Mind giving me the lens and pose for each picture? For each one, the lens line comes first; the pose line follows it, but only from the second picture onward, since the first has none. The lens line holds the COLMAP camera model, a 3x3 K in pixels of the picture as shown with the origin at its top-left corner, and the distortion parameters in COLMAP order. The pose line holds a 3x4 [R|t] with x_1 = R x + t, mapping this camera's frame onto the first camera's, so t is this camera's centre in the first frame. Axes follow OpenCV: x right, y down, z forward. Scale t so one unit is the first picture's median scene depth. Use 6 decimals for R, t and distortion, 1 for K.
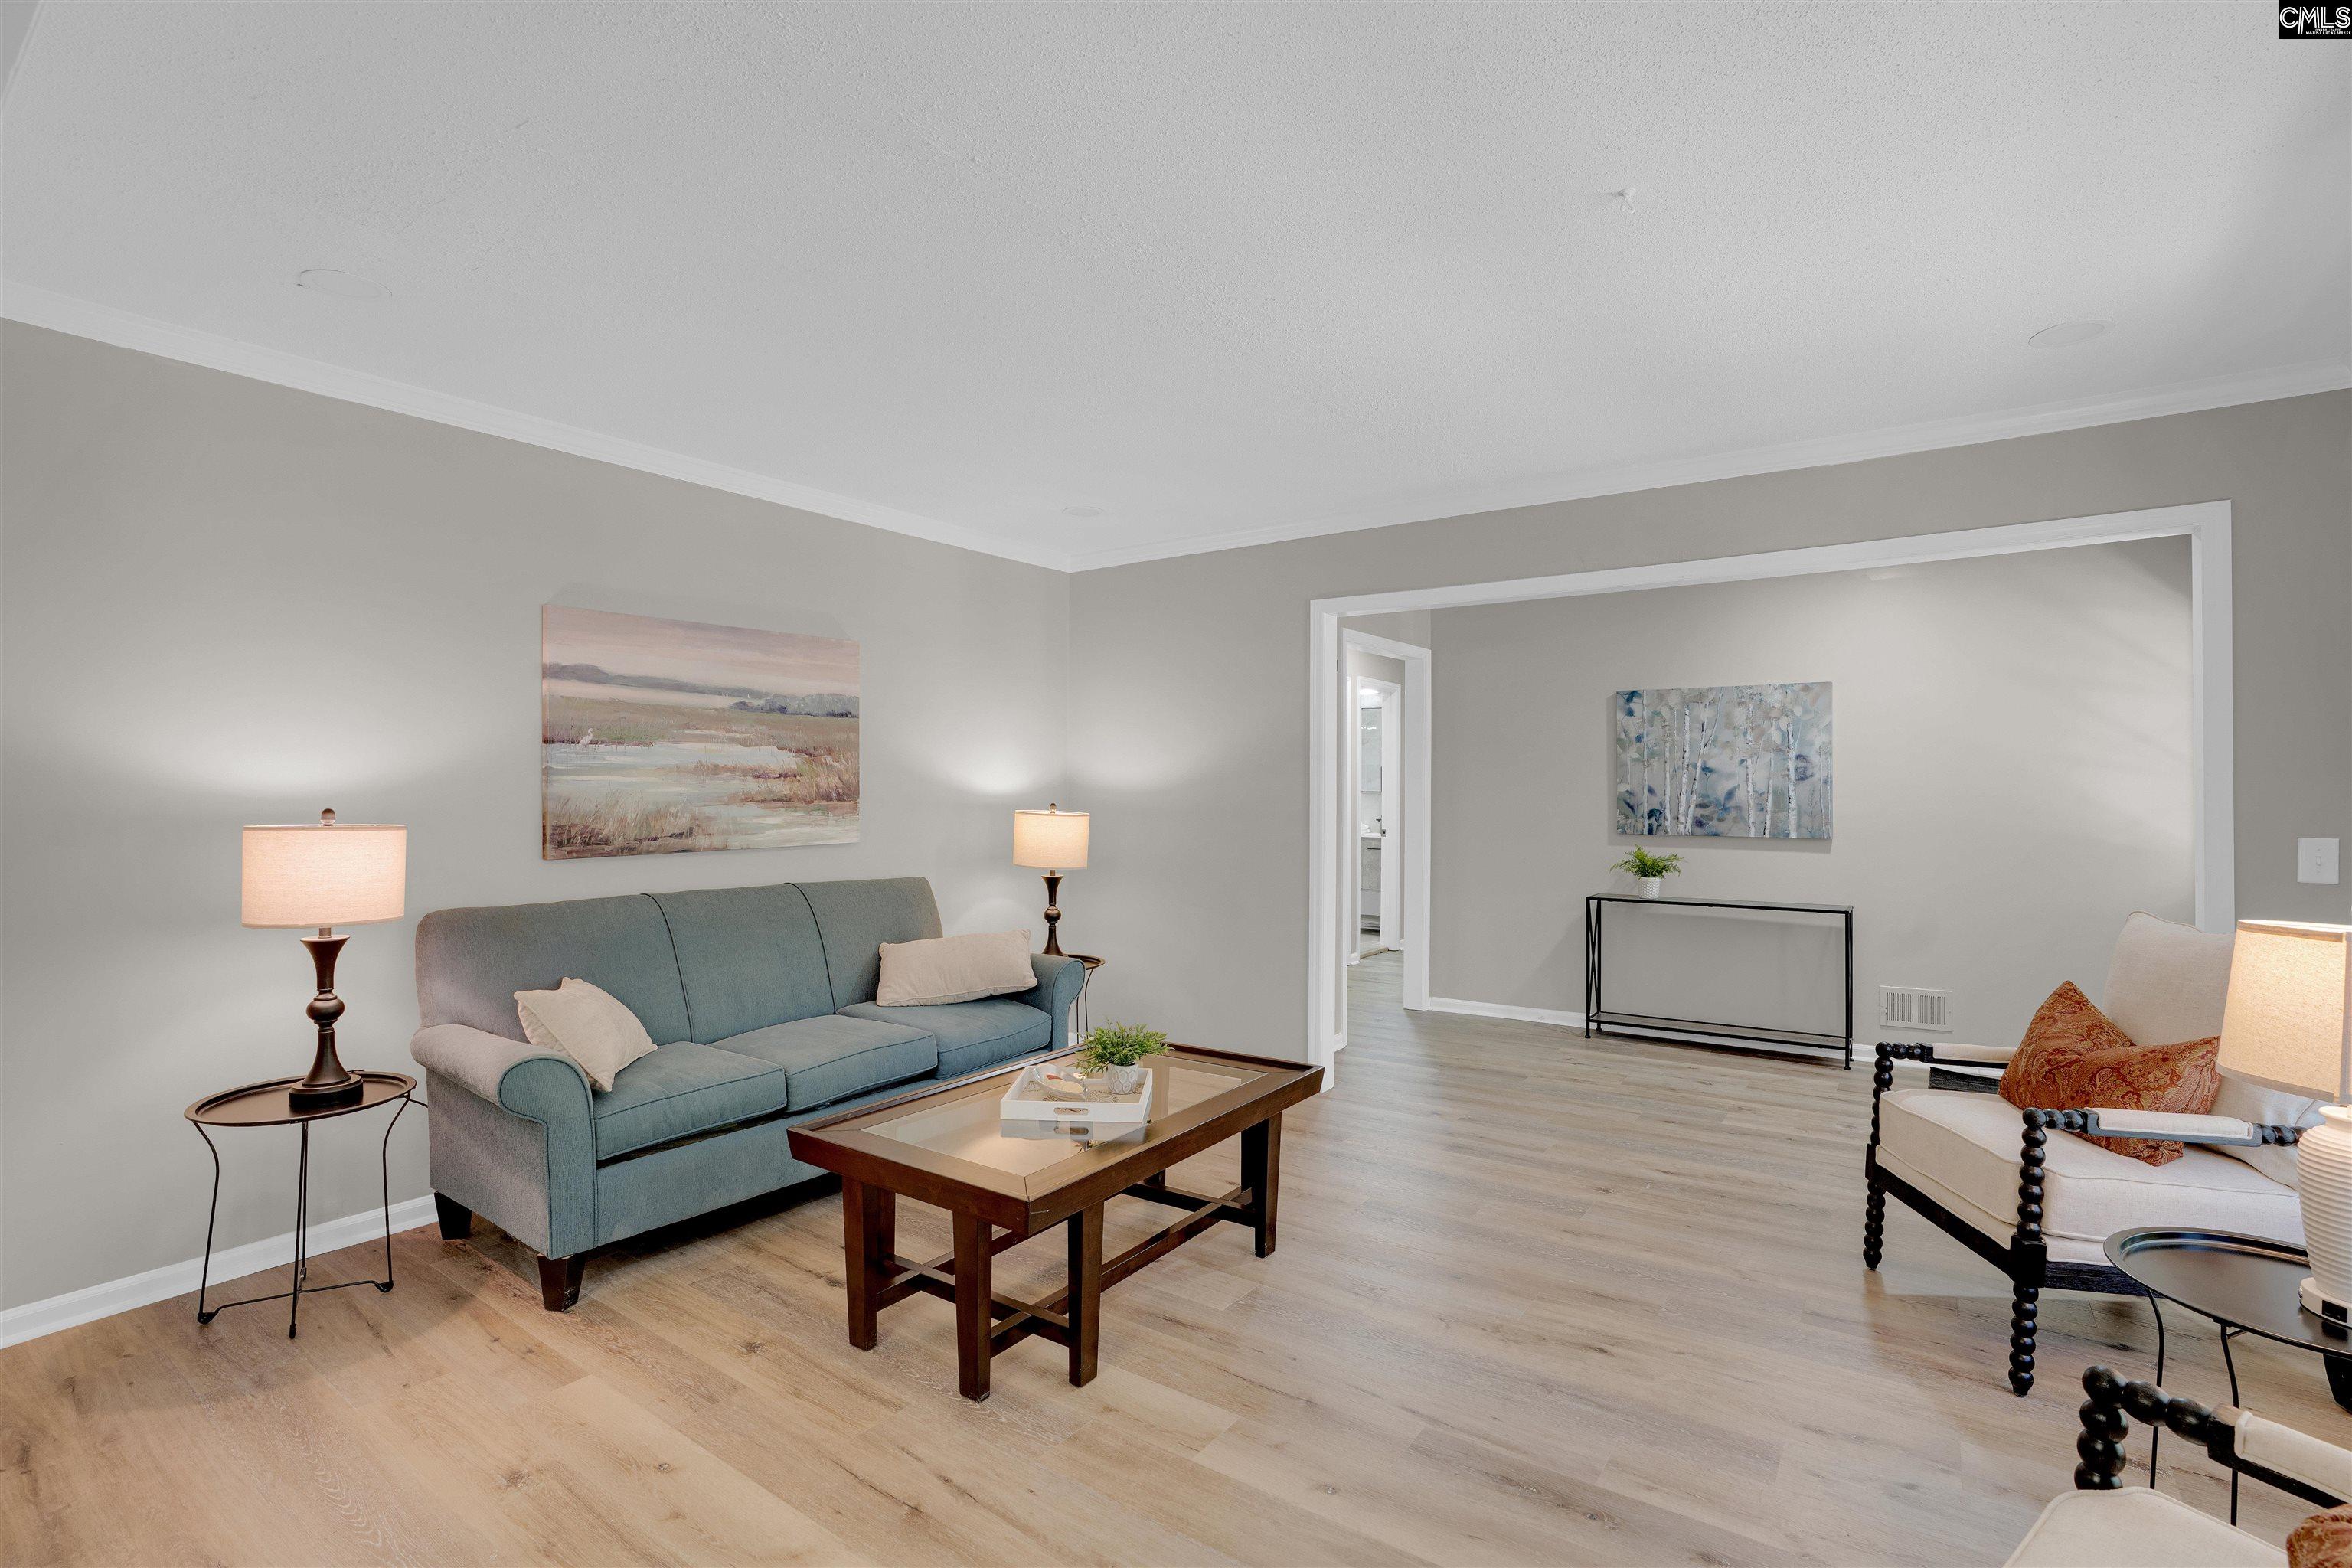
lens RADIAL K [[1086.3, 0, 1173.4], [0, 1086.3, 788.3], [0, 0, 1]] dist [-0.045977, 0.011976]
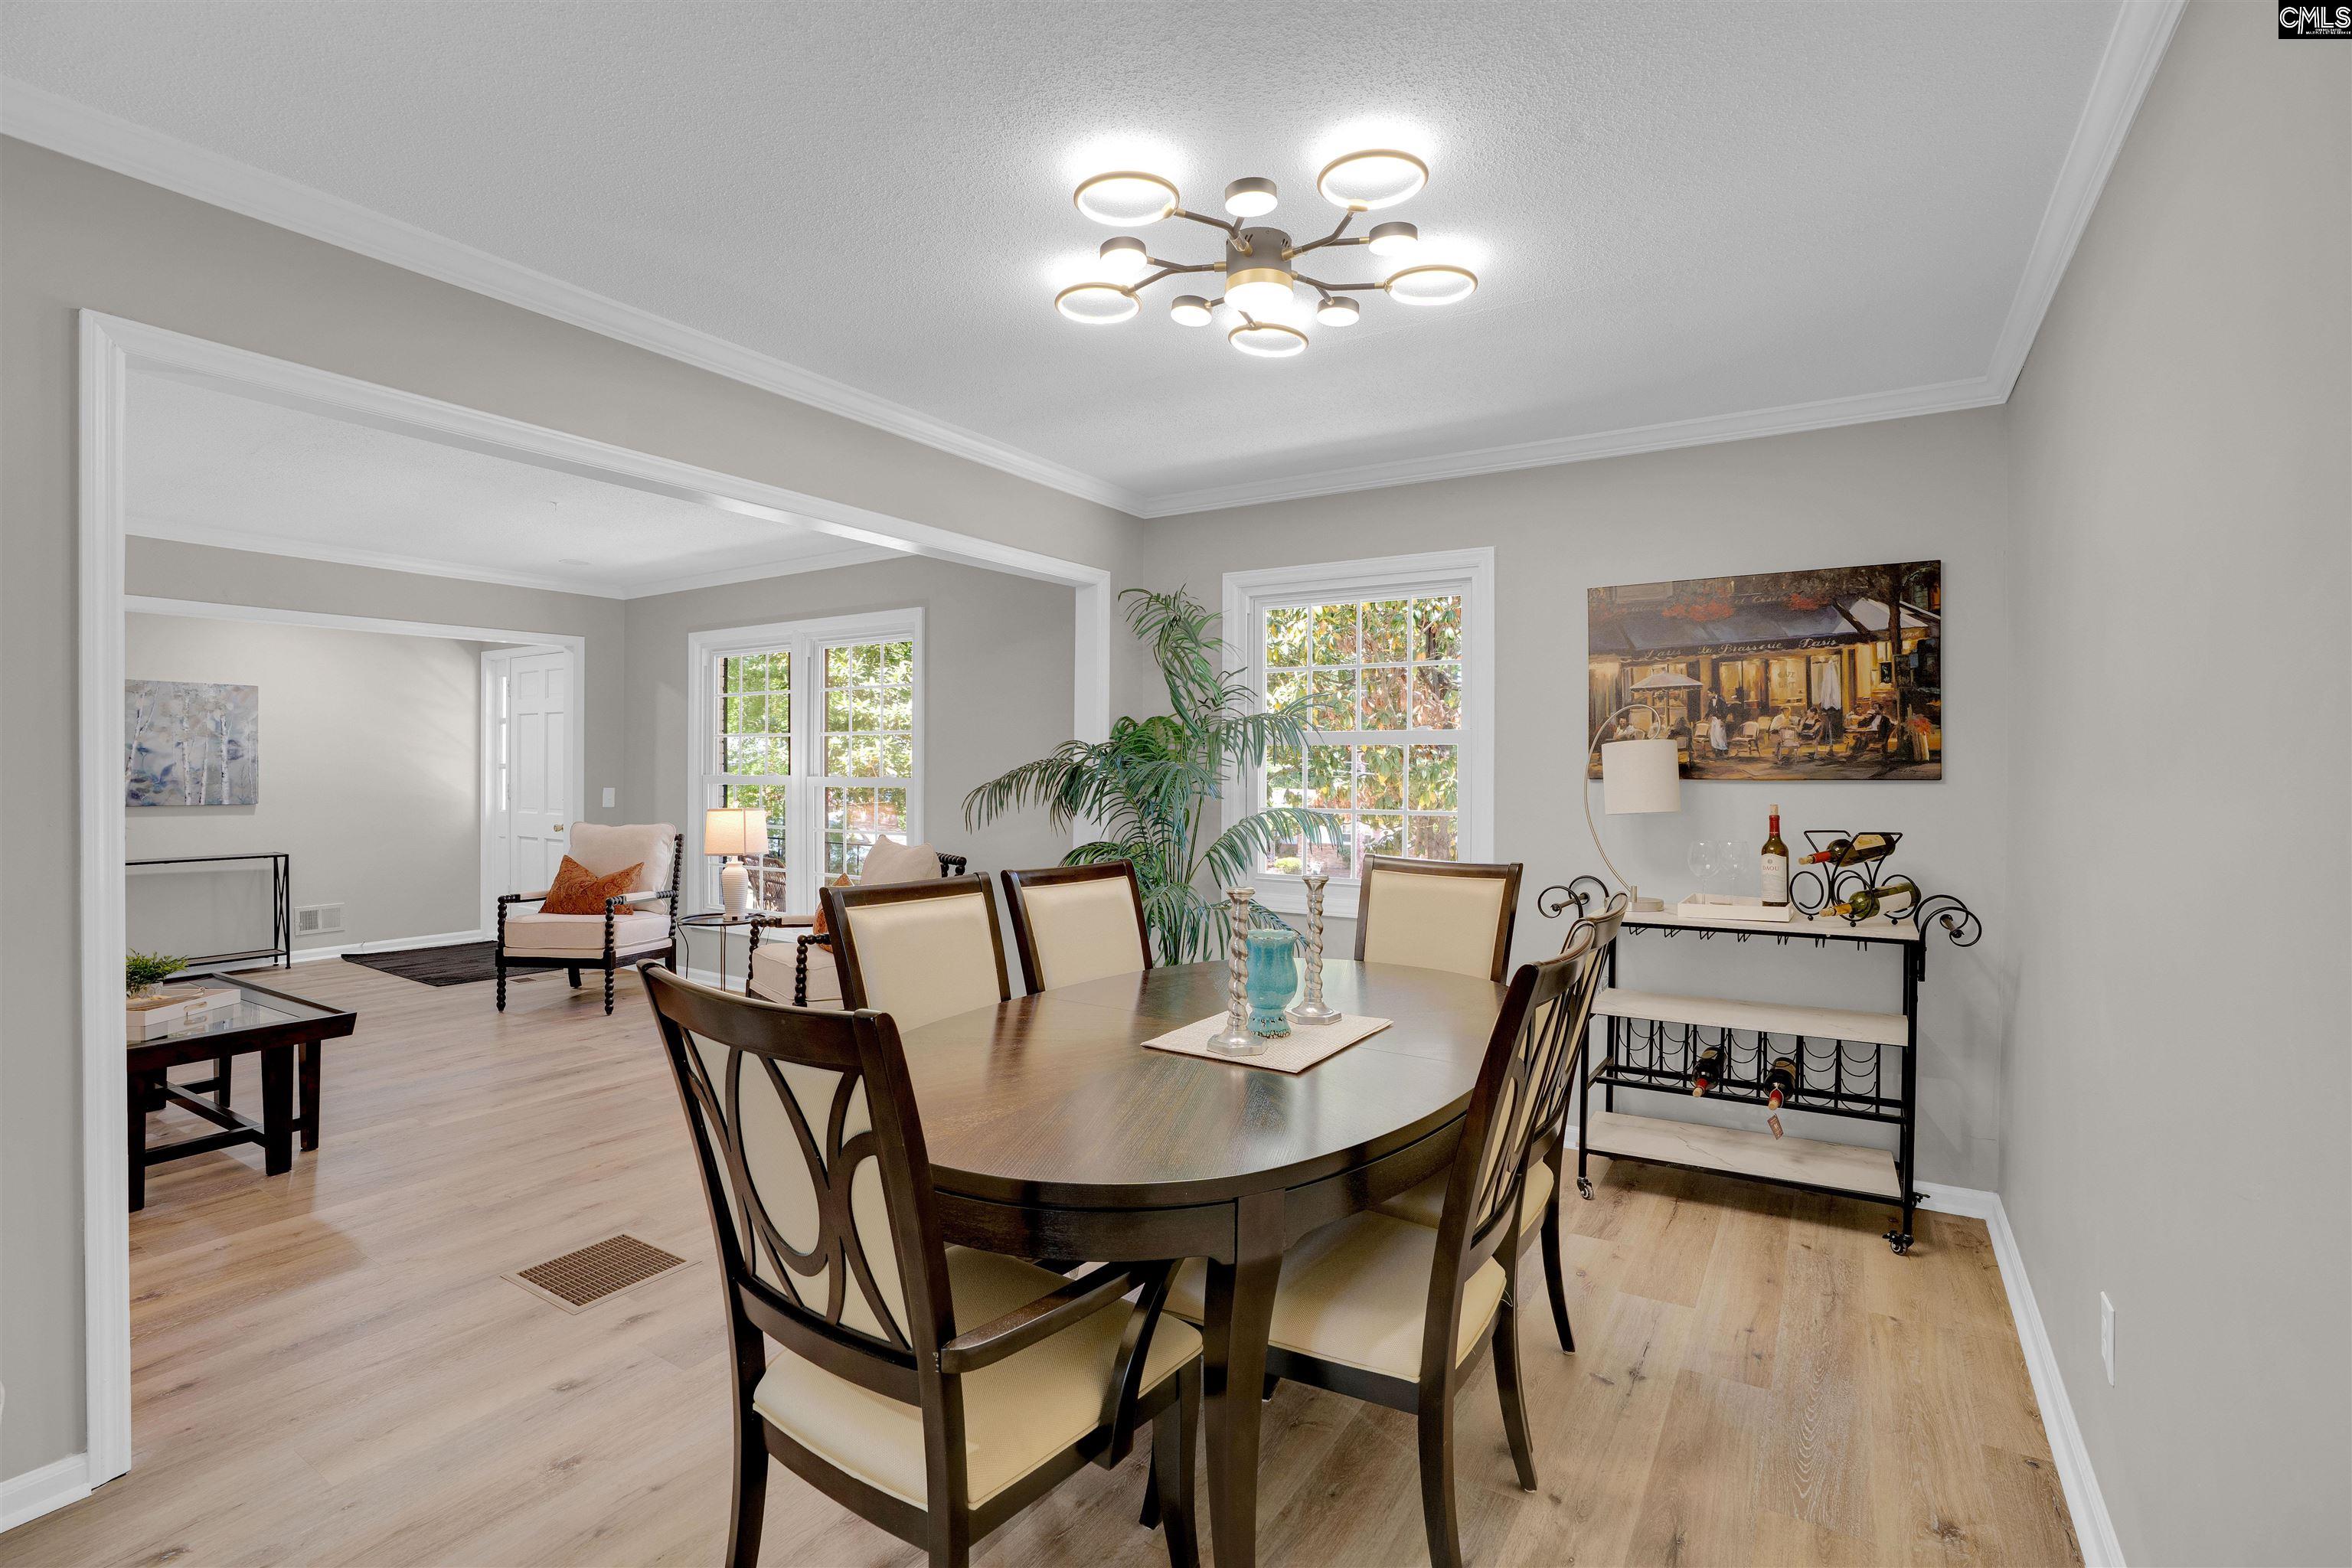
lens RADIAL K [[1086.3, 0, 1173.8], [0, 1086.3, 781.4], [0, 0, 1]] dist [-0.045977, 0.011976]
pose [[-0.045110, -0.016367, 0.998848, -0.738251], [-0.003370, 0.999863, 0.016232, -0.005551], [-0.998976, -0.002634, -0.045159, -0.084031]]
